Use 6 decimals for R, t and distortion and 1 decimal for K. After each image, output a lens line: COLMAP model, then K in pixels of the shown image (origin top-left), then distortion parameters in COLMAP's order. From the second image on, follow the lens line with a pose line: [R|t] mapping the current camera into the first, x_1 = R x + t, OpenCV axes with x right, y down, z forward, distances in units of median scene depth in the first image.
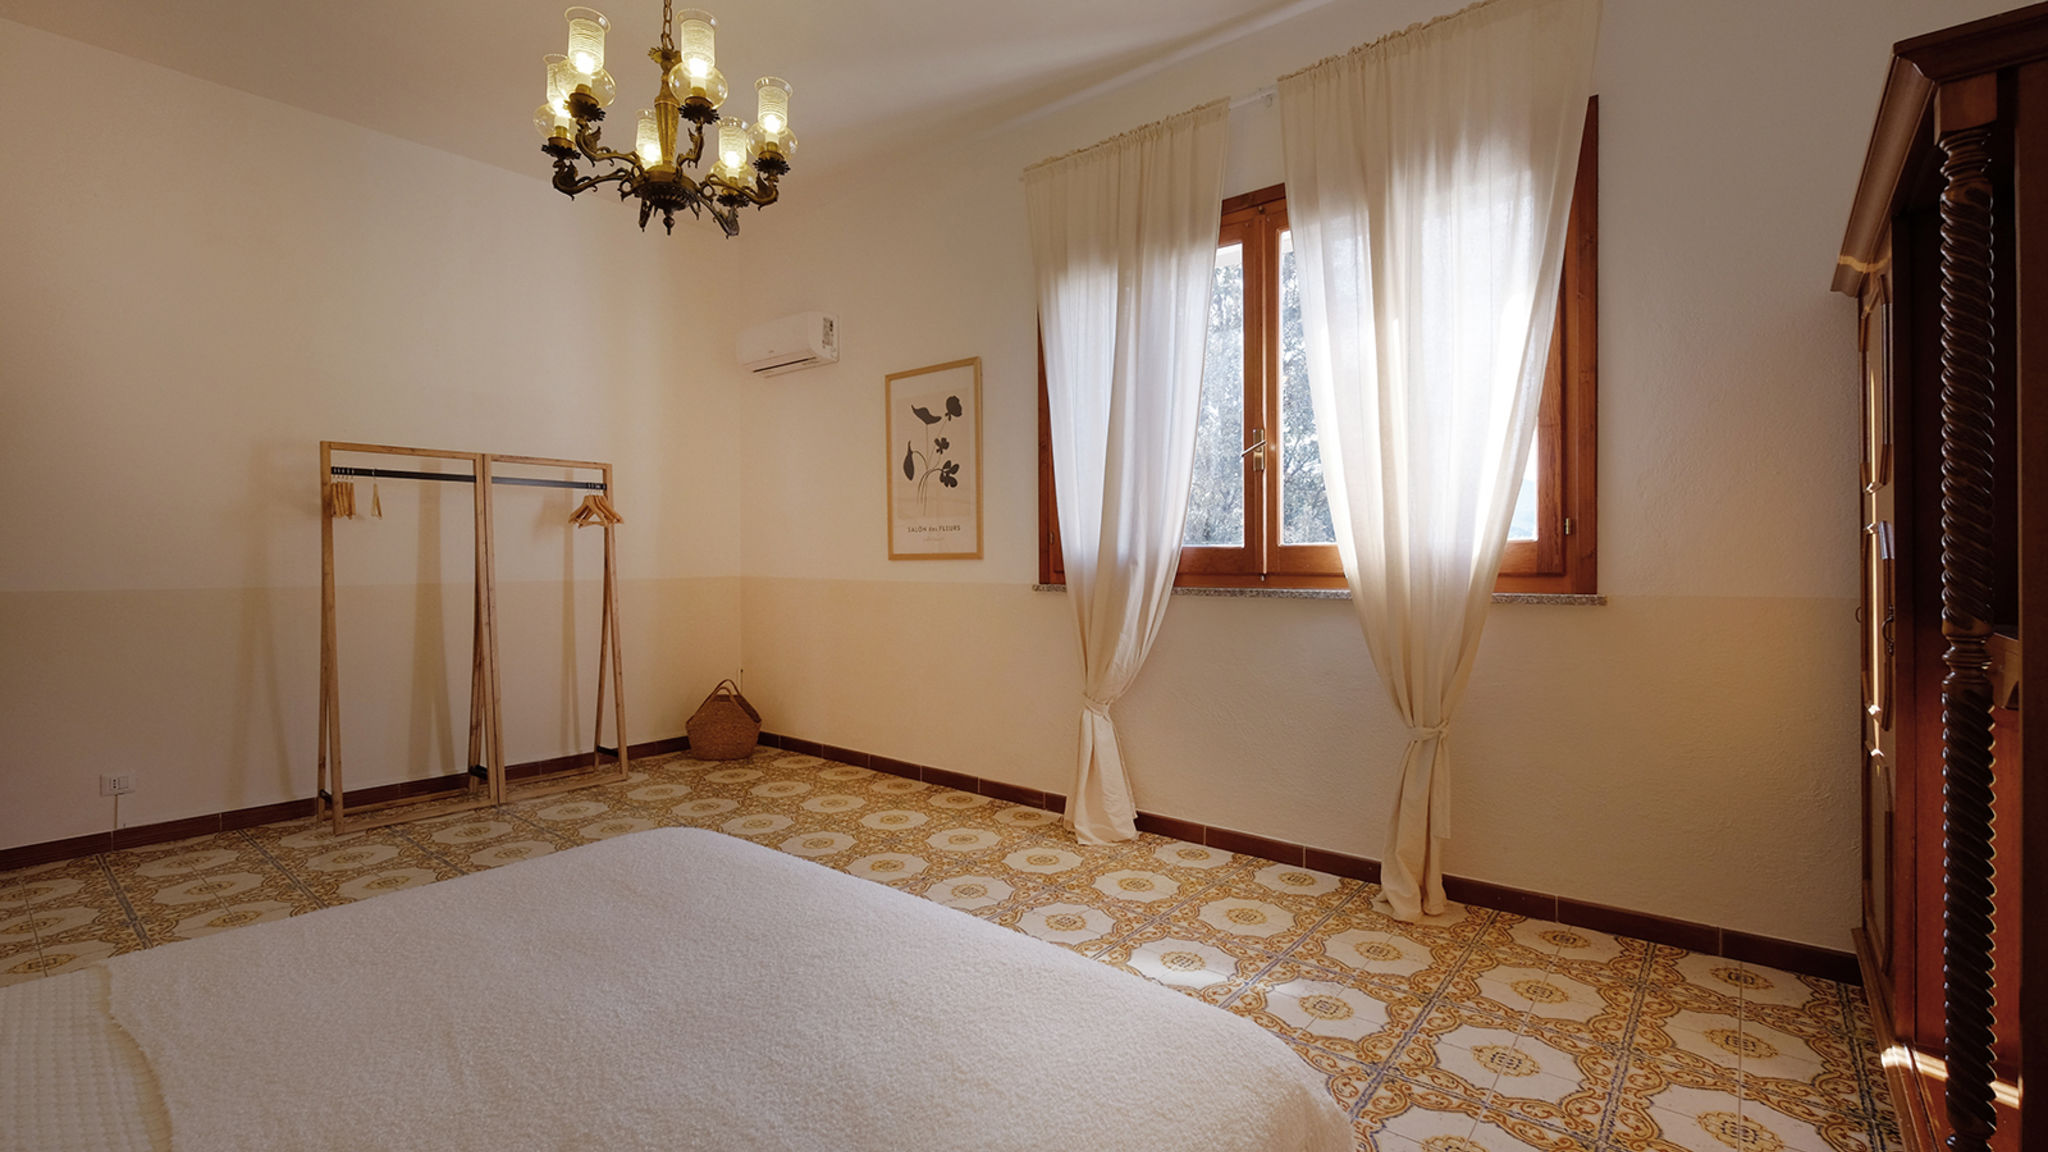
lens RADIAL K [[894.4, 0, 1026.1], [0, 894.4, 567.3], [0, 0, 1]] dist [-0.003138, -0.000053]
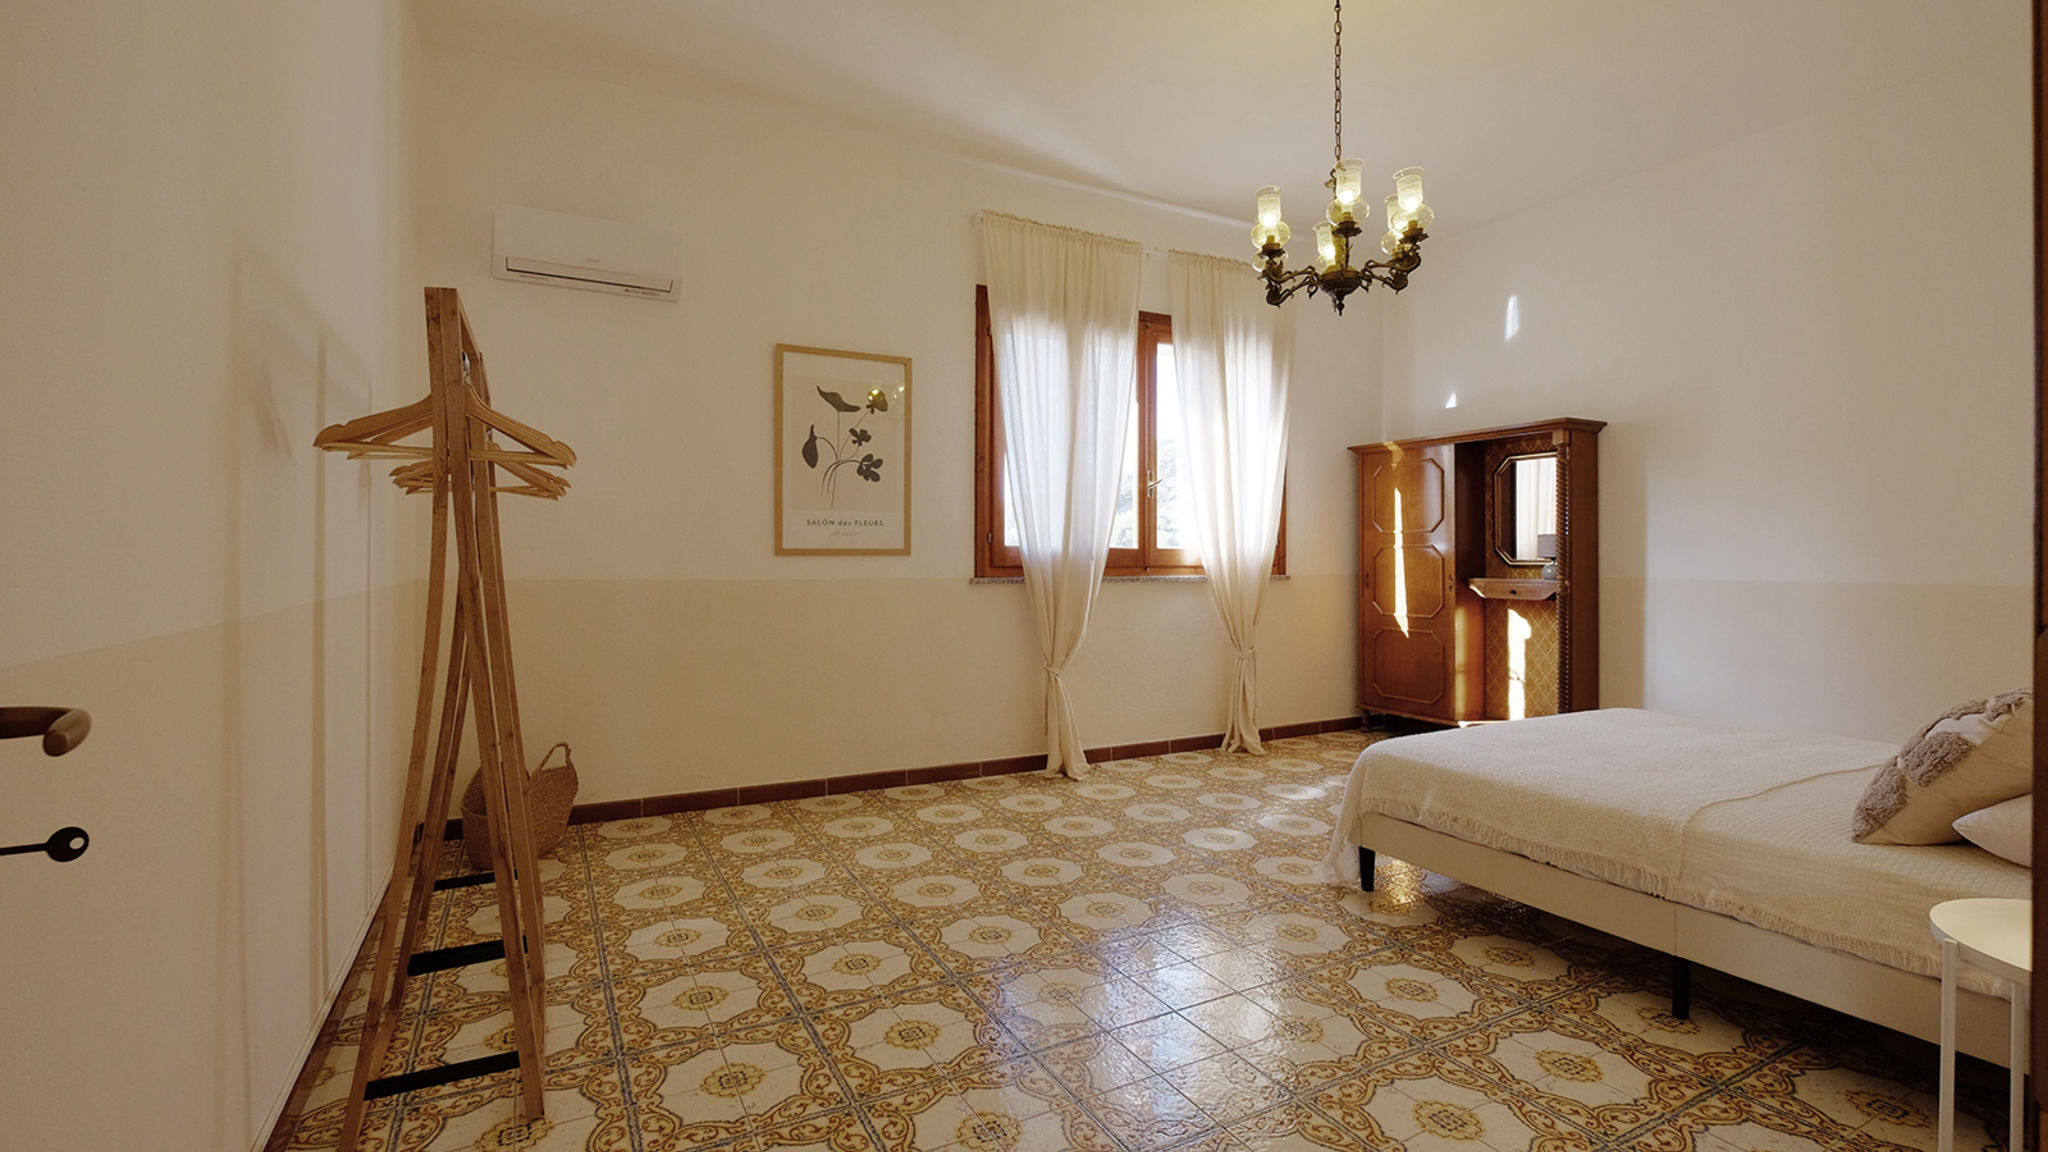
lens RADIAL K [[908.1, 0, 1021.1], [0, 908.1, 554.2], [0, 0, 1]] dist [-0.000537, -0.000019]
pose [[0.376582, 0.009346, 0.926336, -1.153693], [0.007845, 0.999881, -0.013277, 0.005384], [-0.926350, 0.012267, 0.376464, 0.585071]]
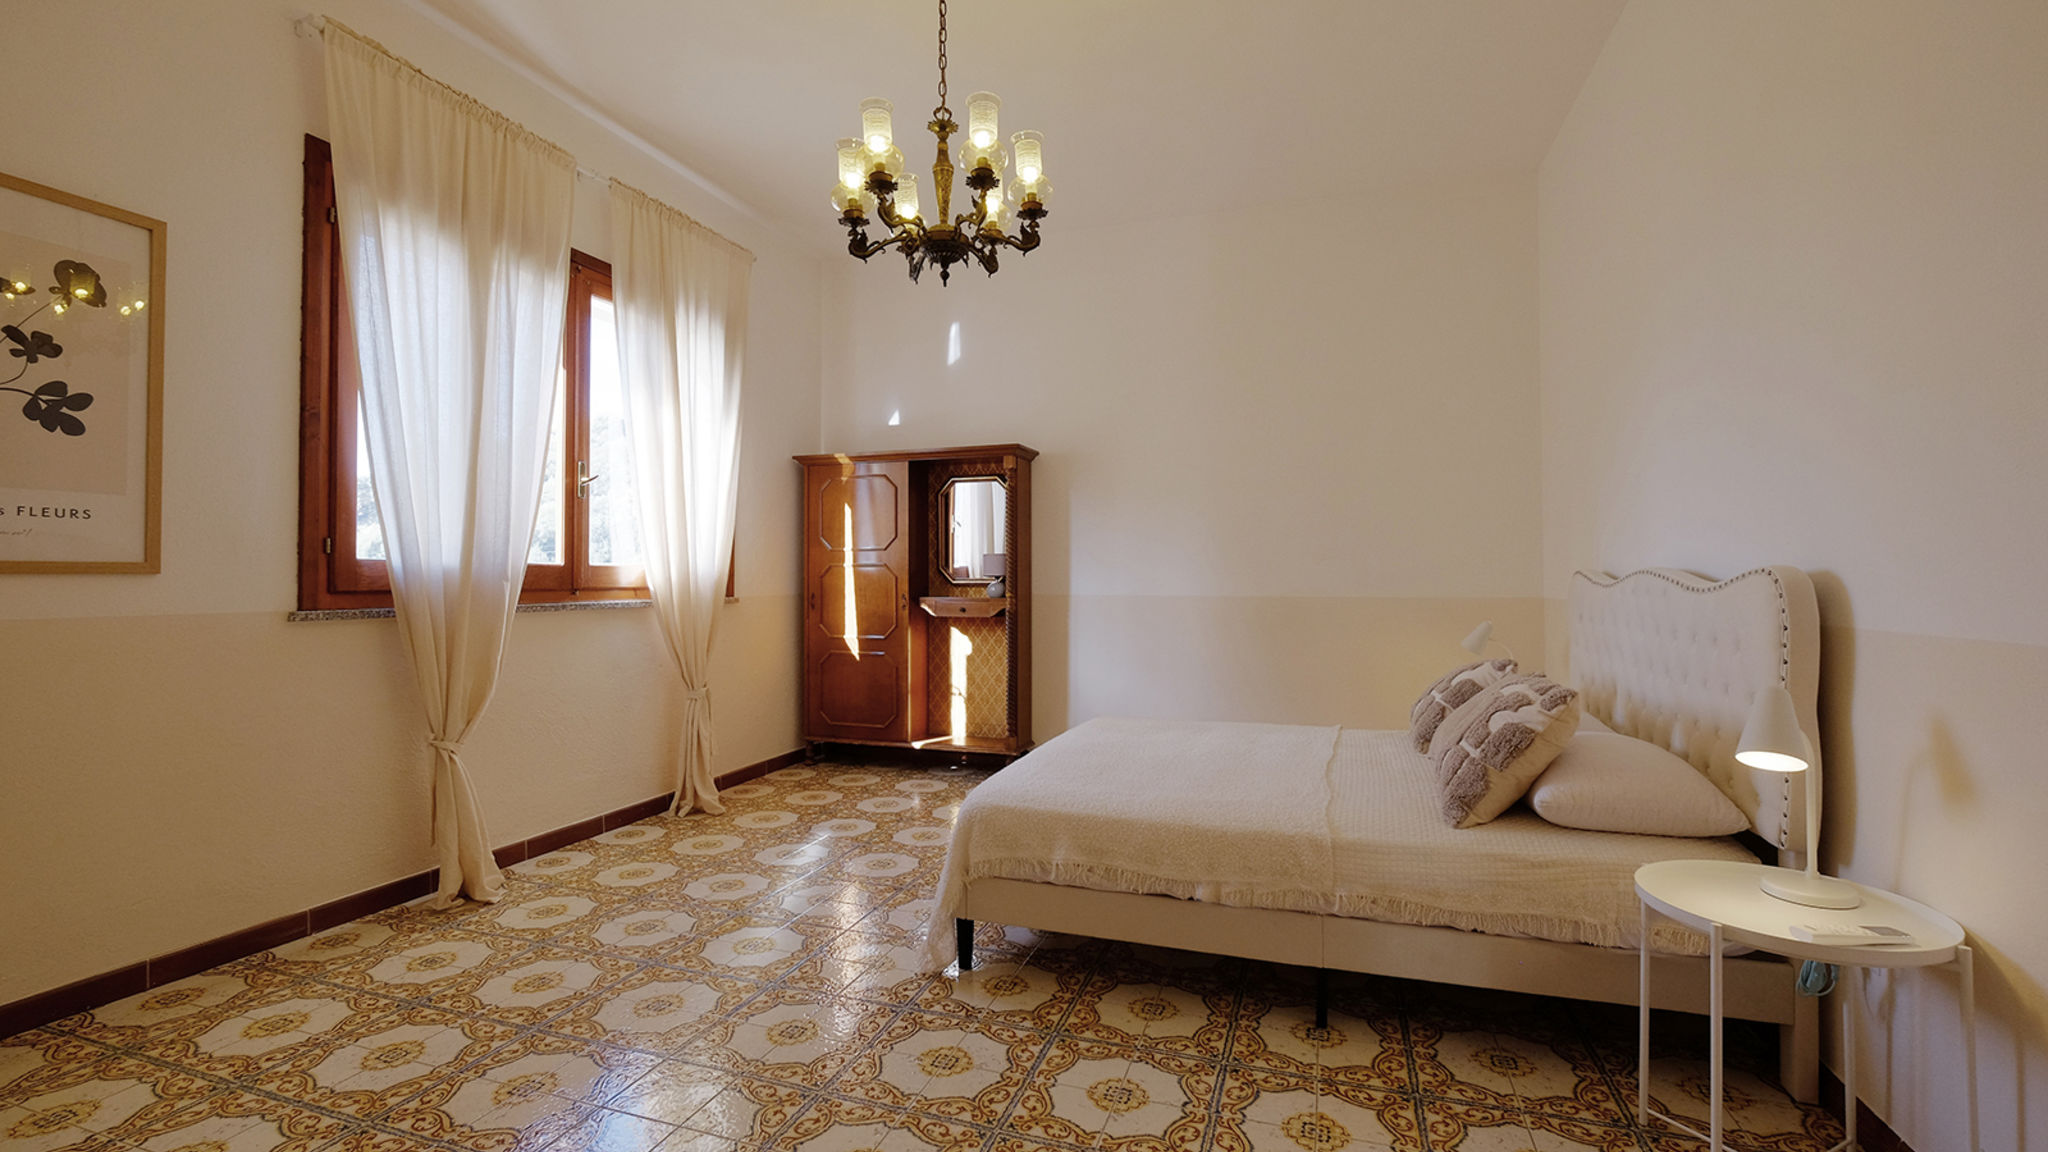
lens RADIAL K [[894.4, 0, 1026.1], [0, 894.4, 567.3], [0, 0, 1]] dist [-0.003138, -0.000053]
pose [[-0.347743, 0.015978, 0.937454, -0.929344], [0.013761, 0.999834, -0.011937, 0.001442], [-0.937489, 0.008750, -0.347905, 0.808658]]
